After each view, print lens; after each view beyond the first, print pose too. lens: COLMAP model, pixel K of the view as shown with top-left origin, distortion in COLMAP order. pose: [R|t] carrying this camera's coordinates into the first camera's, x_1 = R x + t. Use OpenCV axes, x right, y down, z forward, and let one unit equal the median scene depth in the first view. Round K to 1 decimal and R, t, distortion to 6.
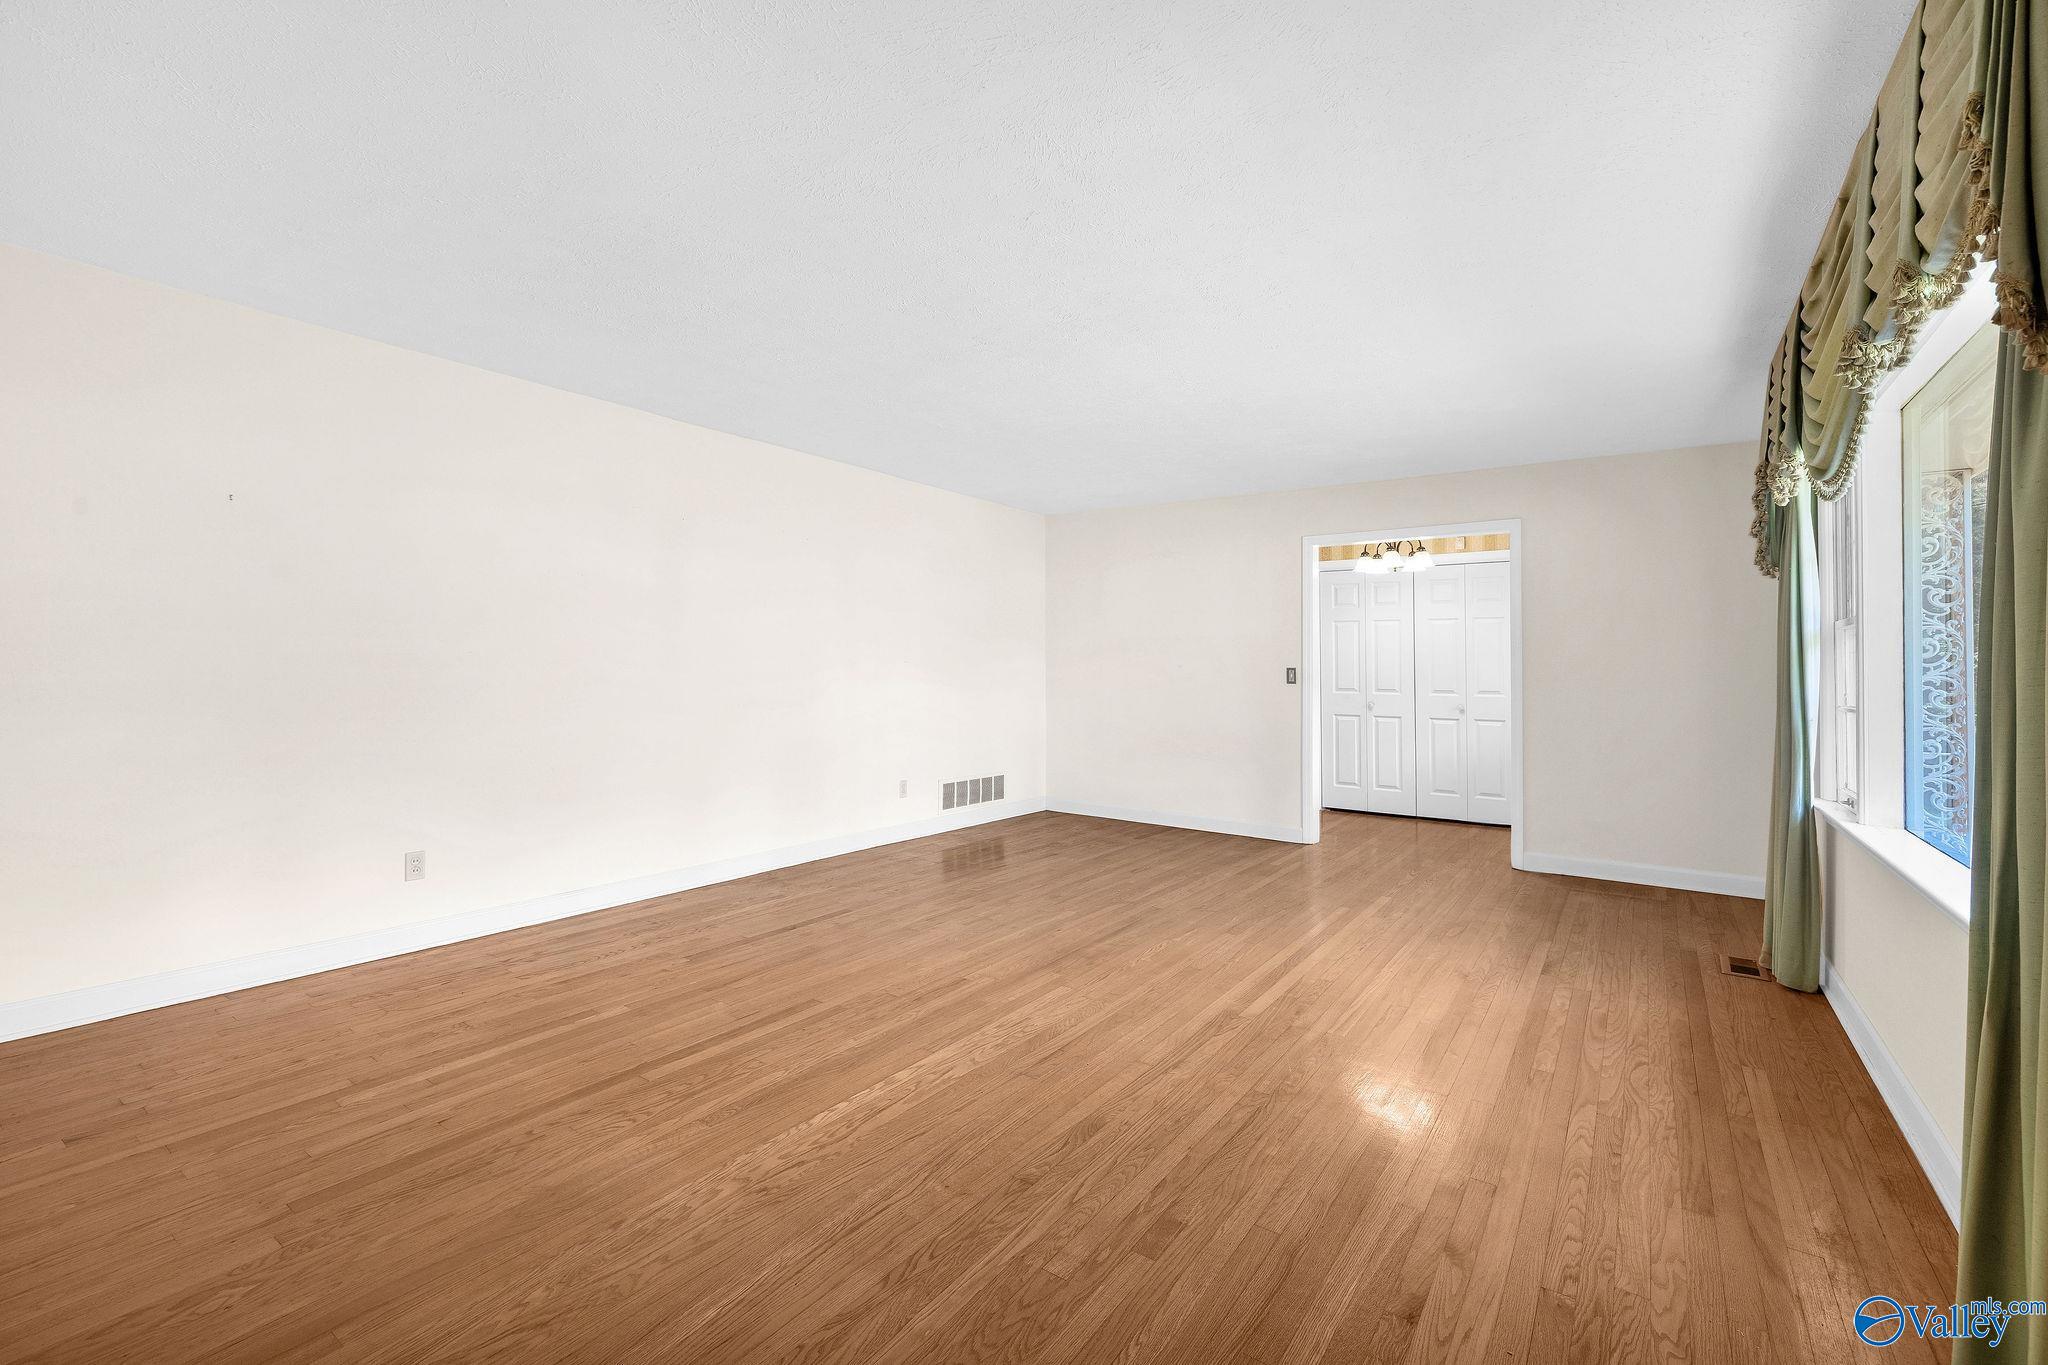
lens RADIAL K [[879.6, 0, 1023.5], [0, 879.6, 645.9], [0, 0, 1]] dist [-0.000702, -0.000331]
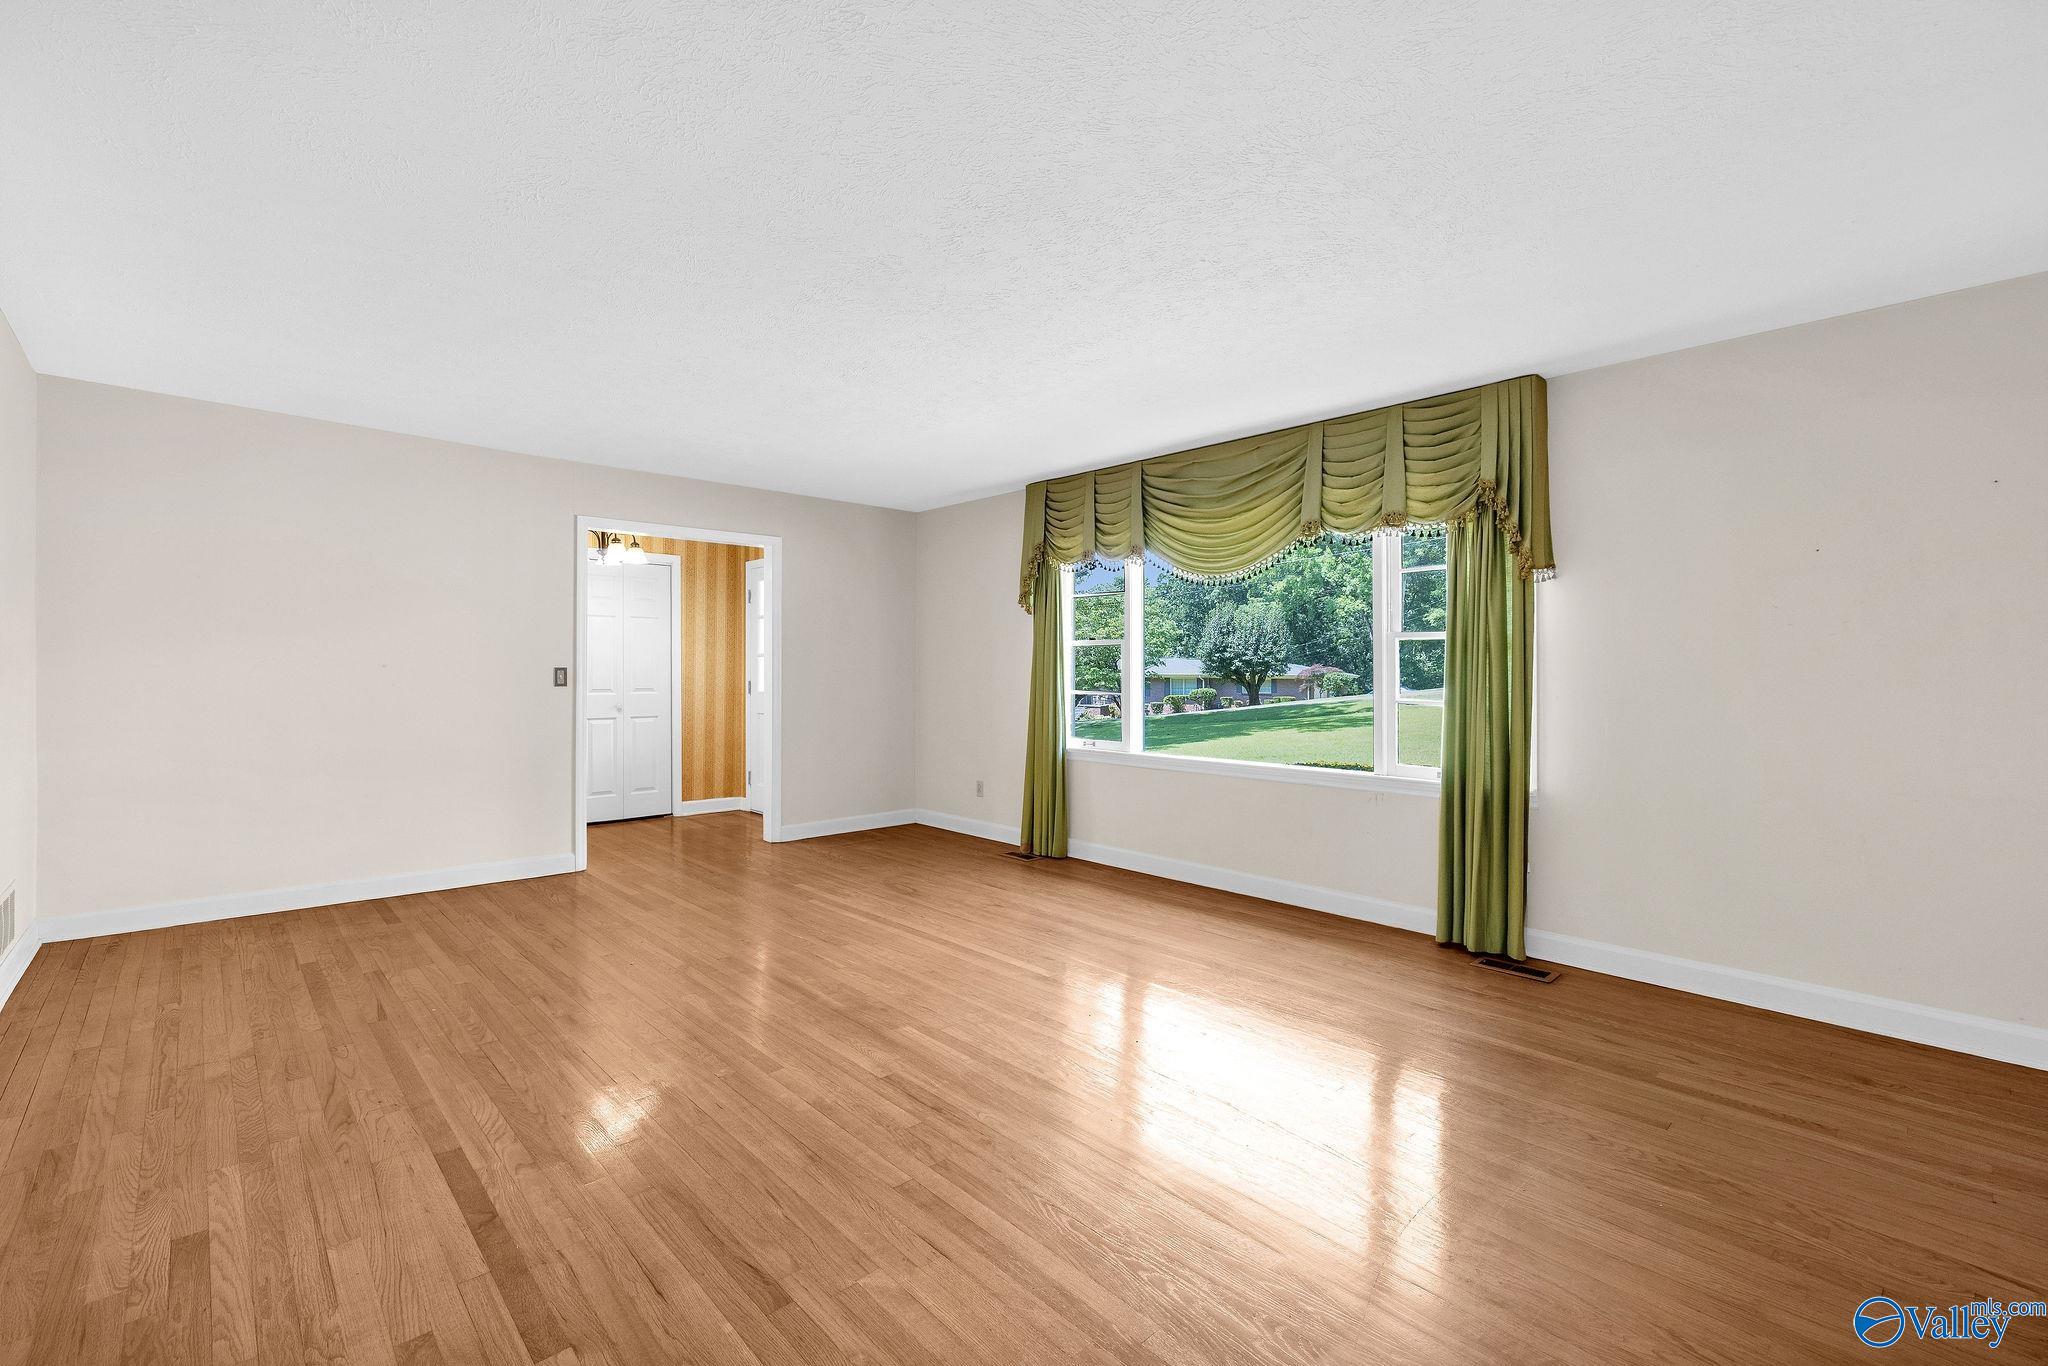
lens RADIAL K [[889.1, 0, 1010.4], [0, 889.1, 672.6], [0, 0, 1]] dist [0.001441, -0.000150]
pose [[0.212483, -0.012829, 0.977080, -0.703461], [-0.023769, 0.999550, 0.018293, 0.006596], [-0.976876, -0.027112, 0.212083, 0.647788]]
